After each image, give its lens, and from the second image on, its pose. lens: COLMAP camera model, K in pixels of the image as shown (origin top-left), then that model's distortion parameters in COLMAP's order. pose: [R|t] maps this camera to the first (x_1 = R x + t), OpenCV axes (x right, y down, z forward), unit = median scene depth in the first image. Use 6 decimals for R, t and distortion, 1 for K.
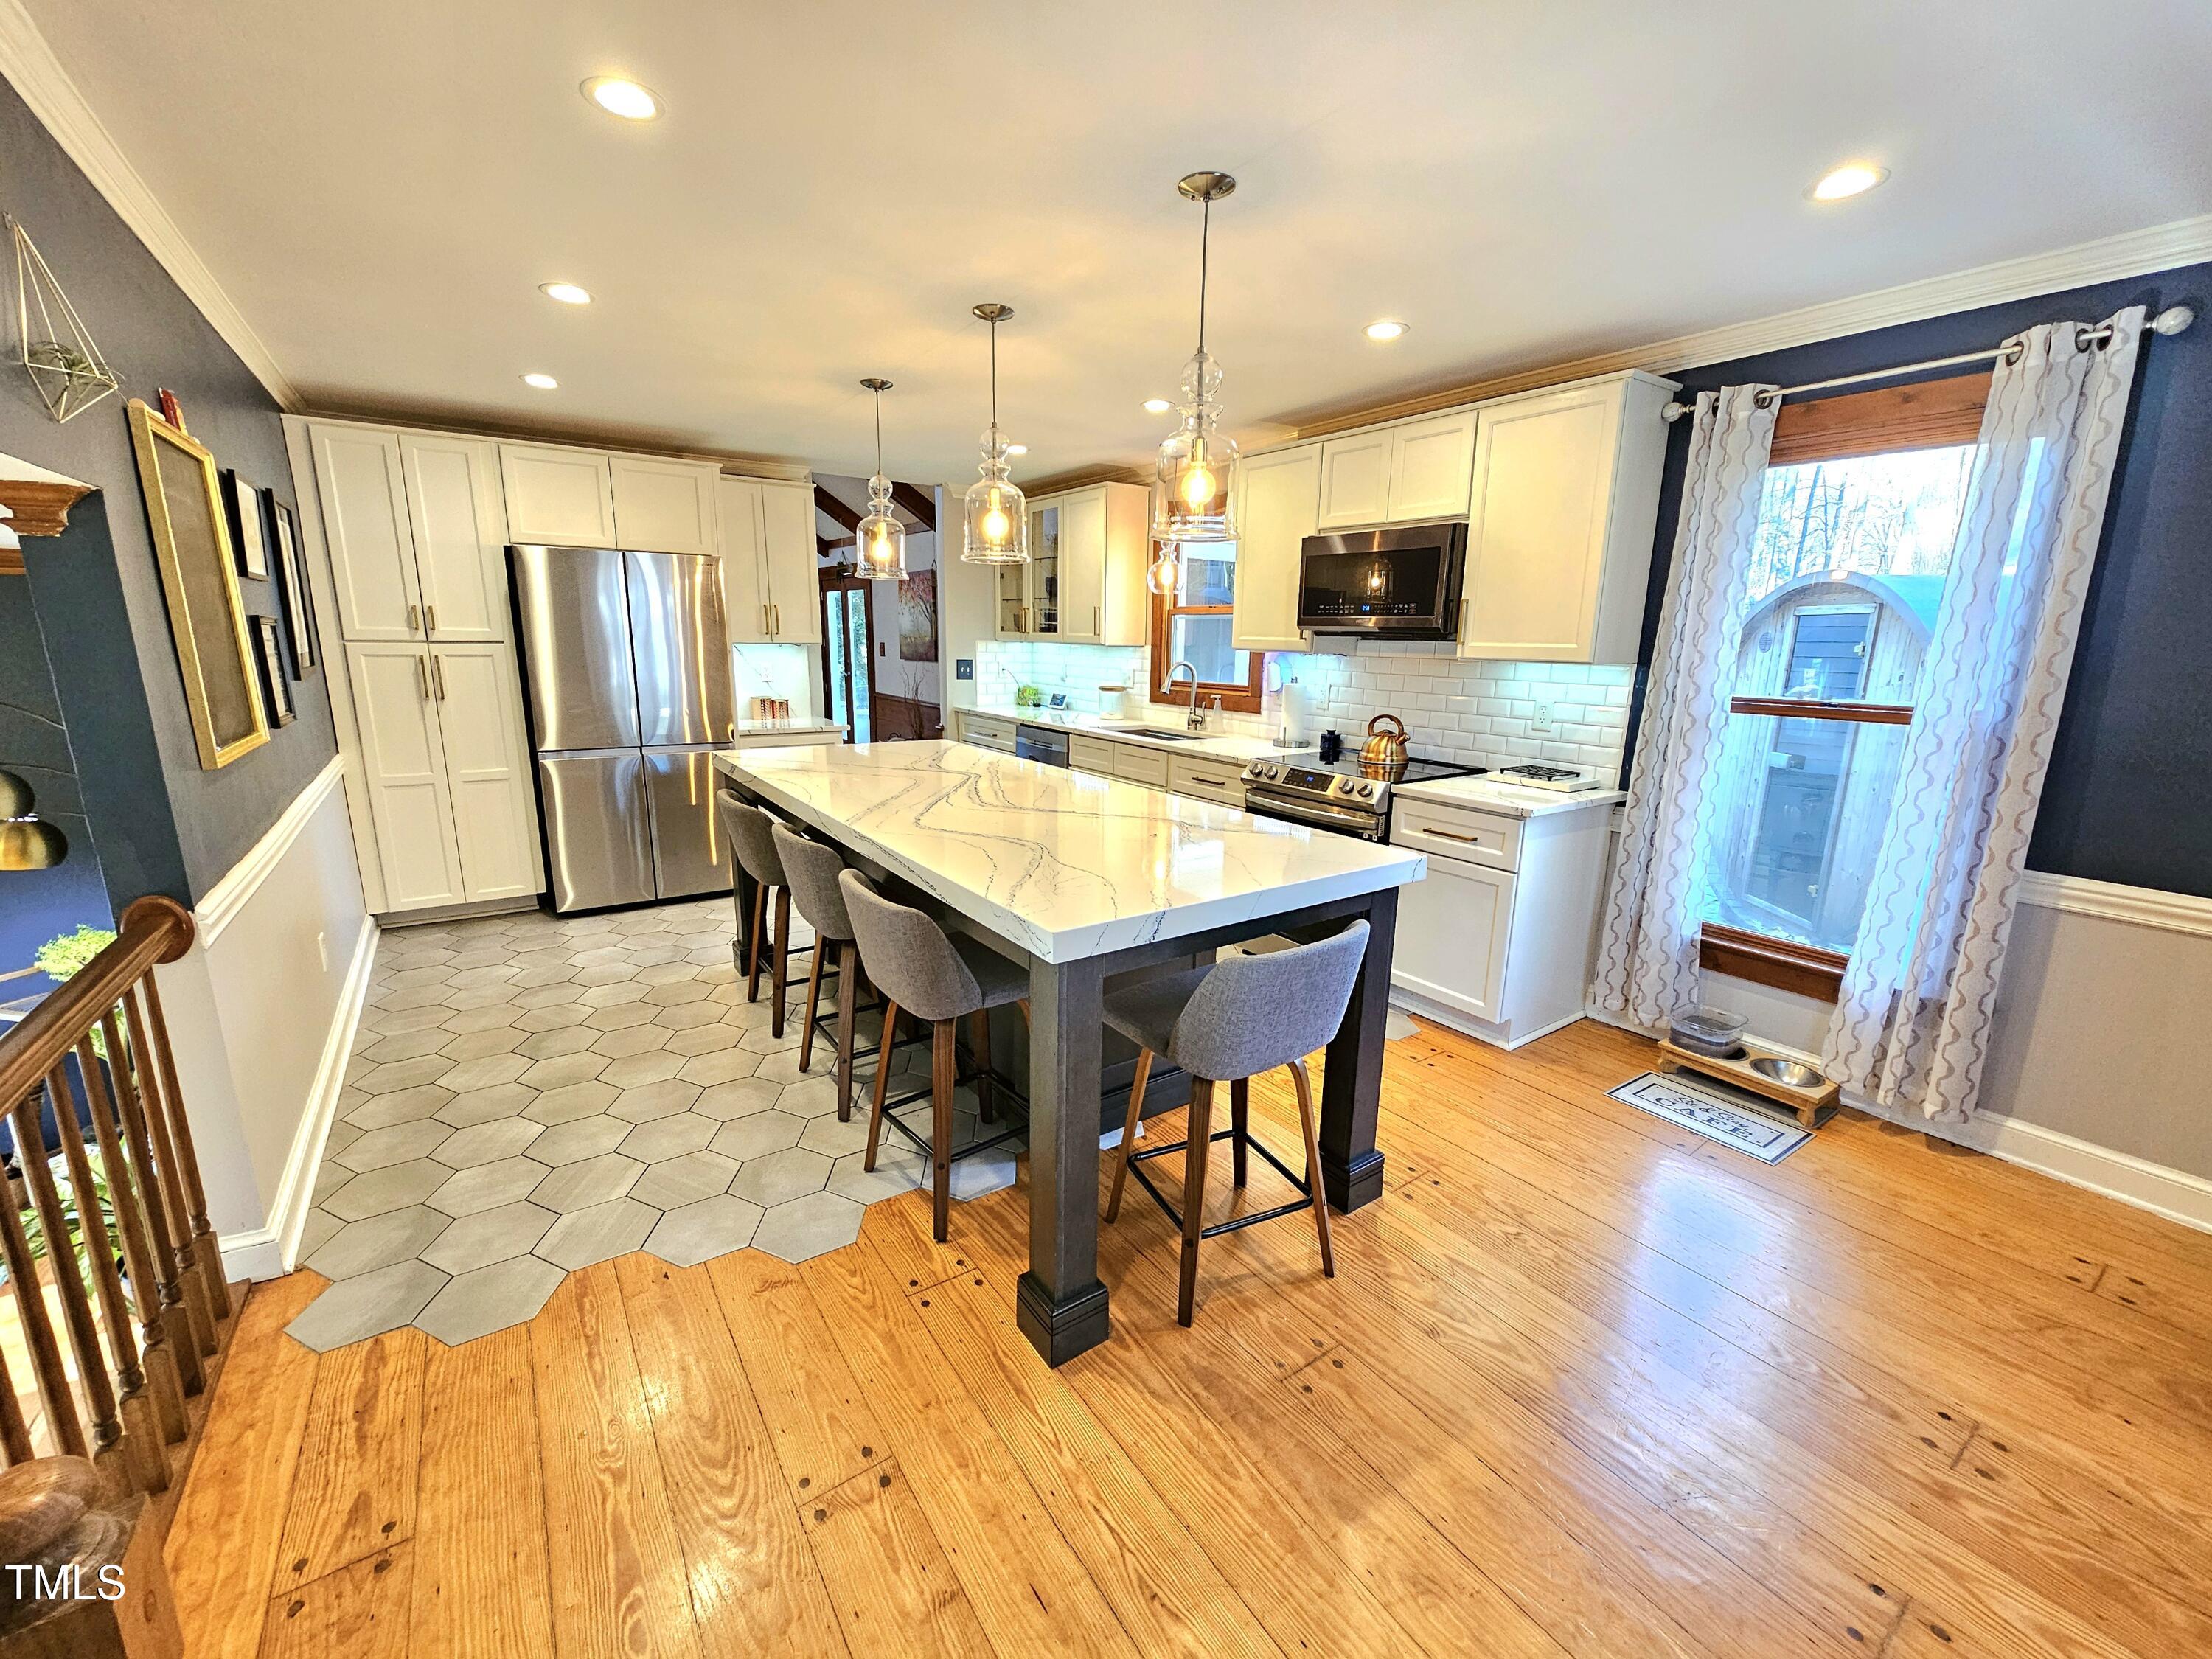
lens RADIAL K [[903.0, 0, 1101.9], [0, 903.0, 836.9], [0, 0, 1]] dist [-0.000221, 0.000400]
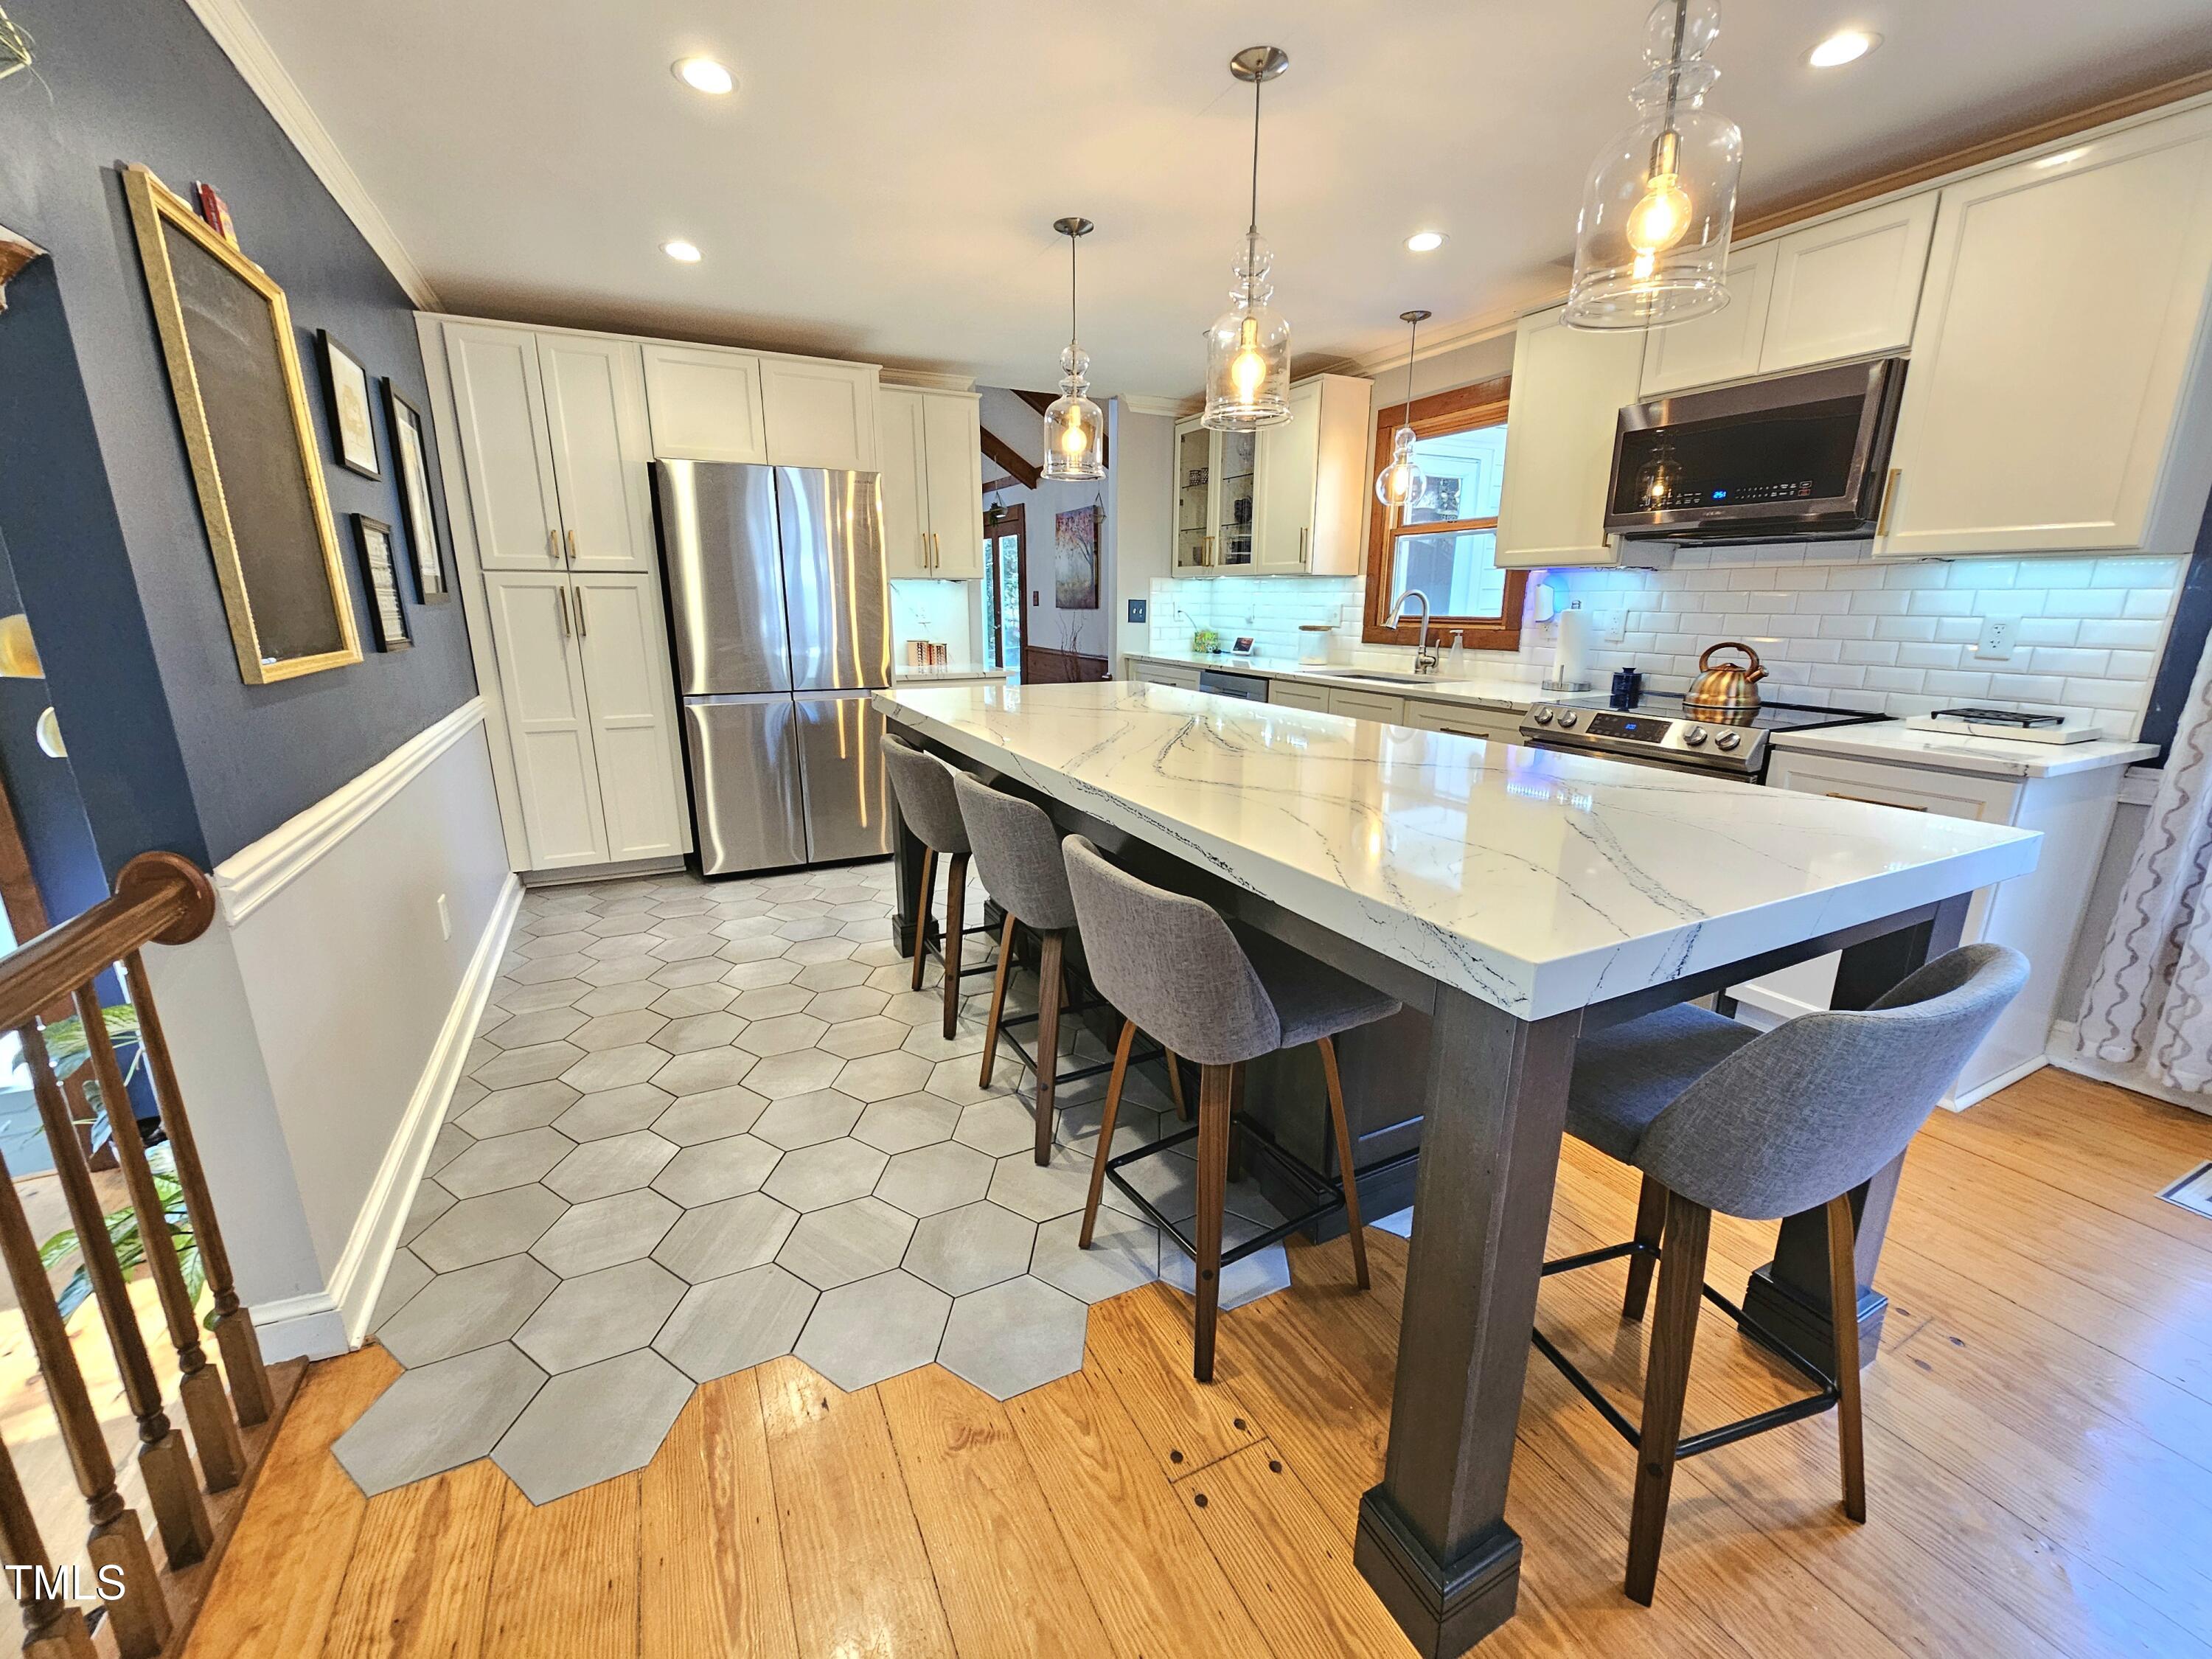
lens RADIAL K [[903.0, 0, 1103.0], [0, 903.0, 837.2], [0, 0, 1]] dist [-0.000221, 0.000400]
pose [[0.990290, 0.021634, -0.137326, -0.113767], [-0.016759, 0.999191, 0.036555, 0.008182], [0.138006, -0.033899, 0.989851, 0.219038]]
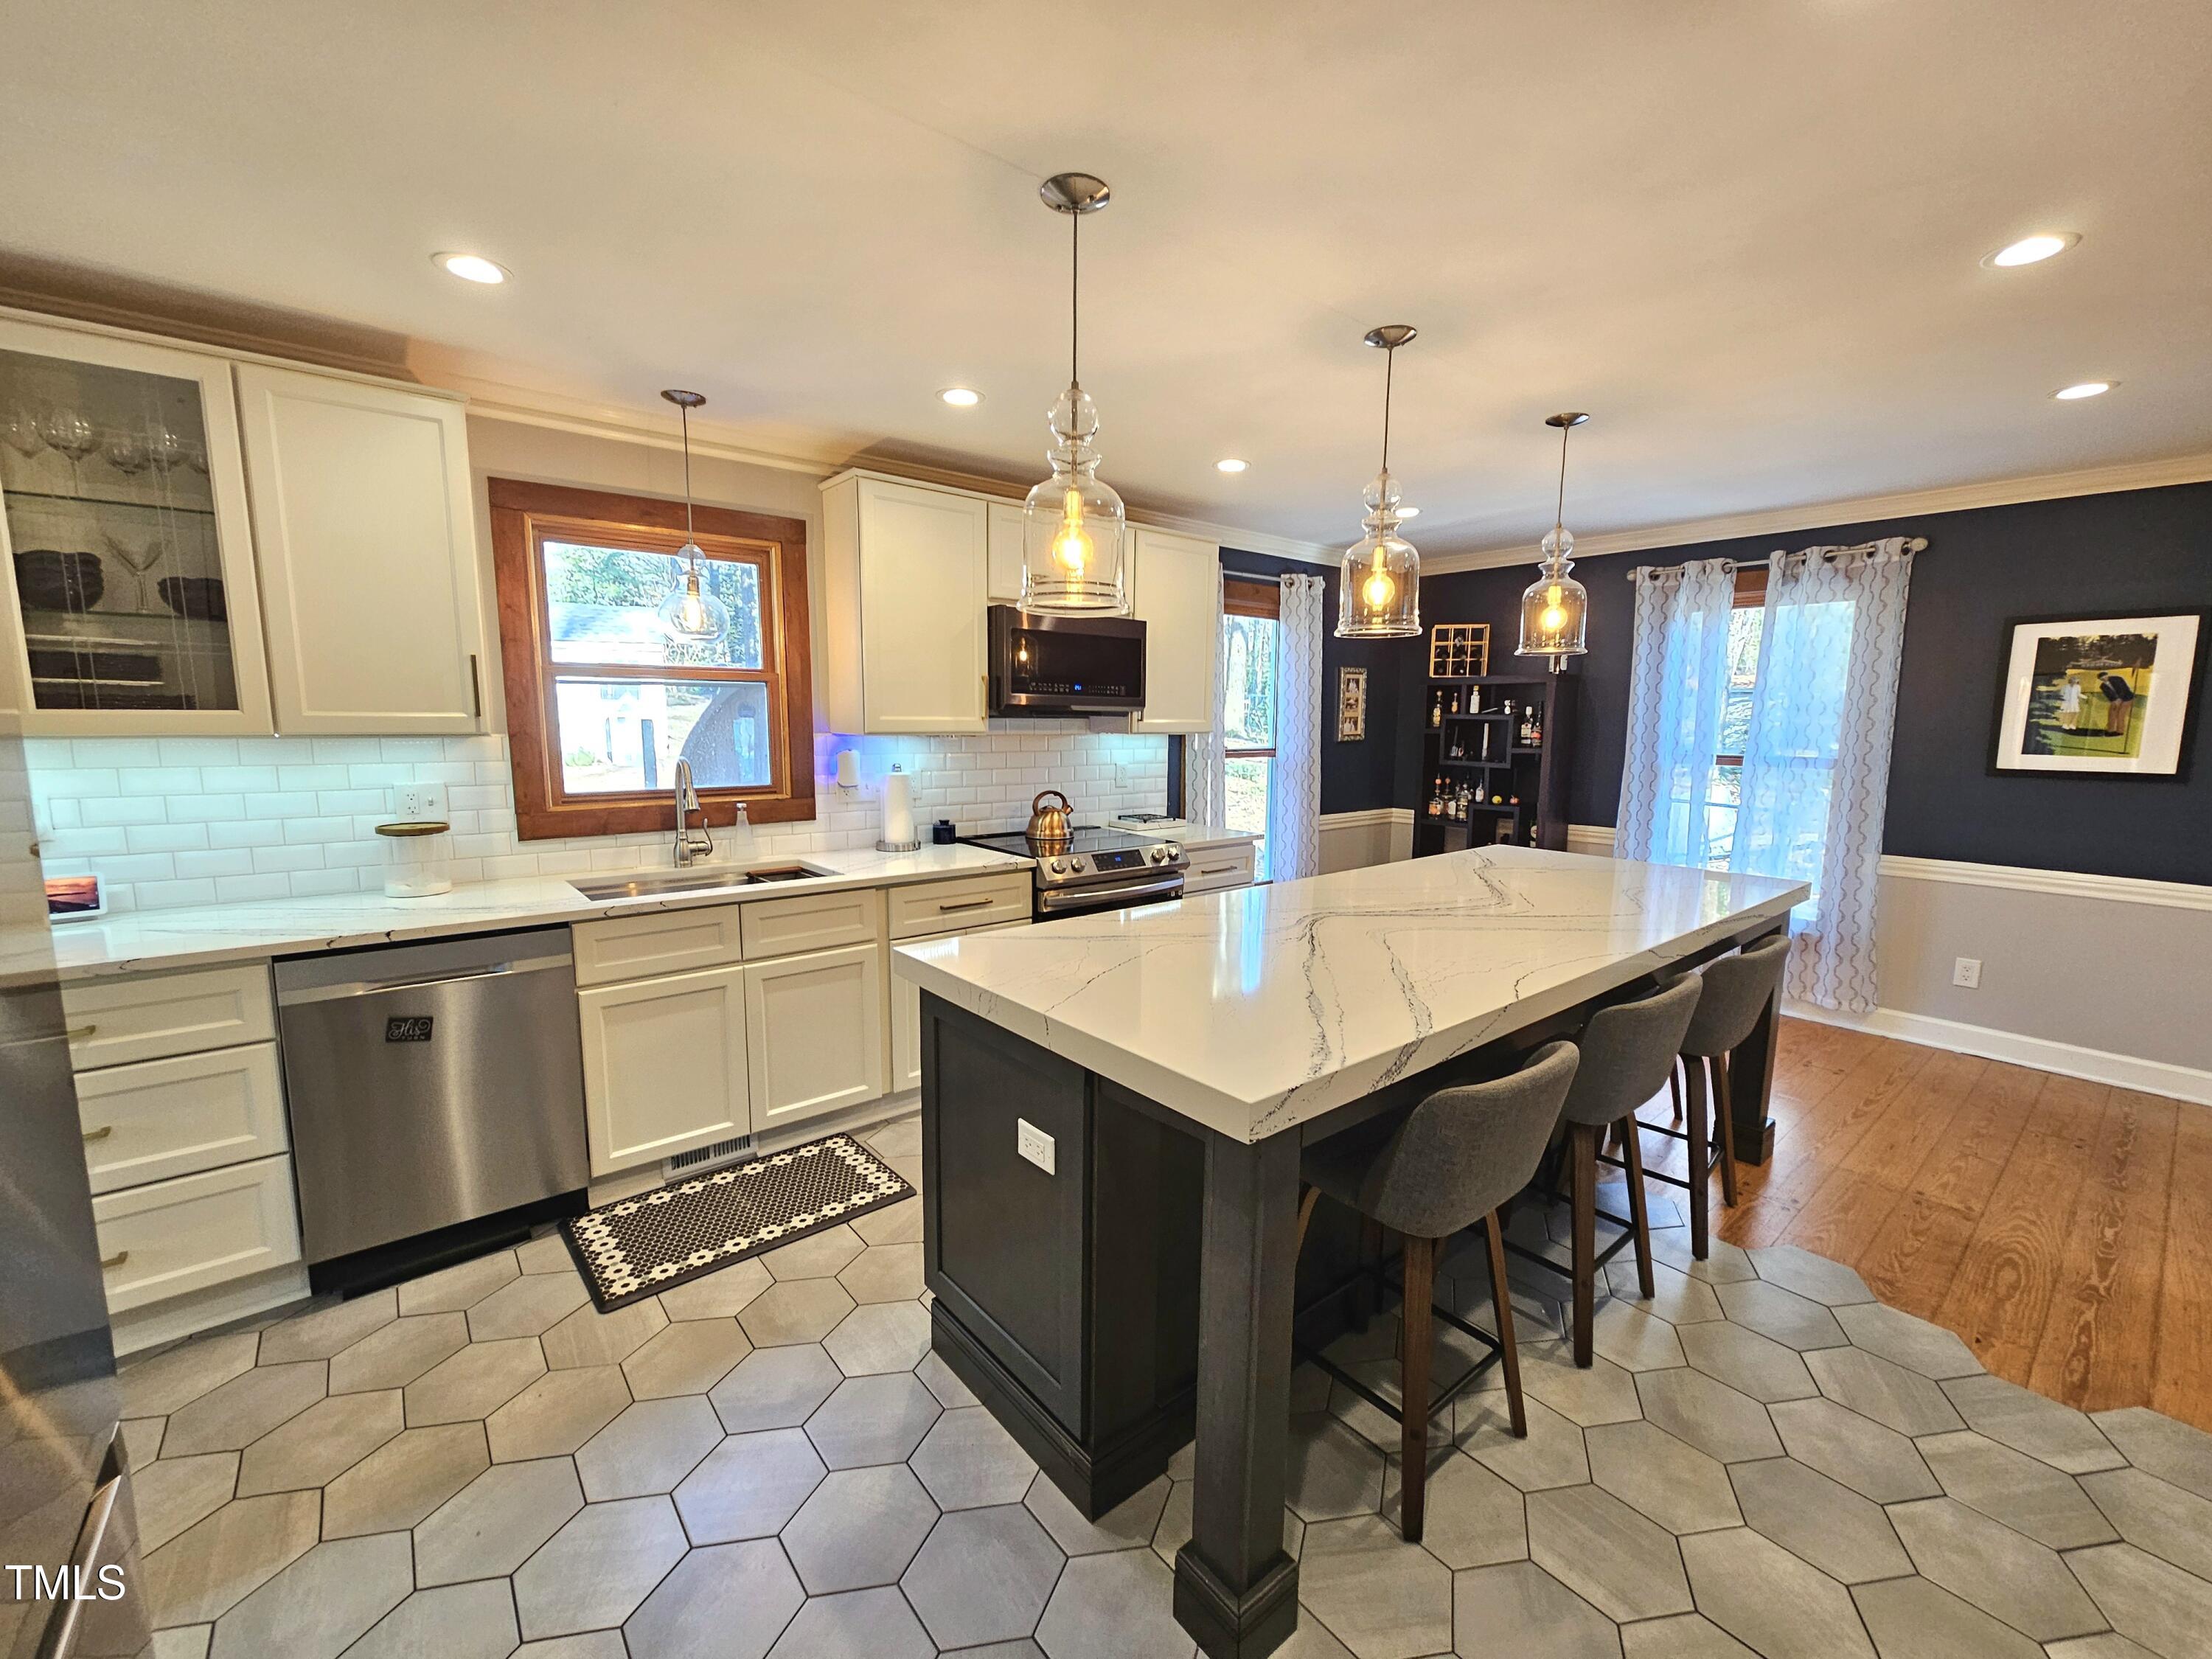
lens RADIAL K [[903.0, 0, 1110.1], [0, 903.0, 843.7], [0, 0, 1]] dist [-0.000221, 0.000400]
pose [[-0.081571, -0.158042, 0.984057, -0.841234], [0.209352, 0.962603, 0.171950, -0.287214], [-0.974432, 0.220040, -0.045434, 1.195882]]
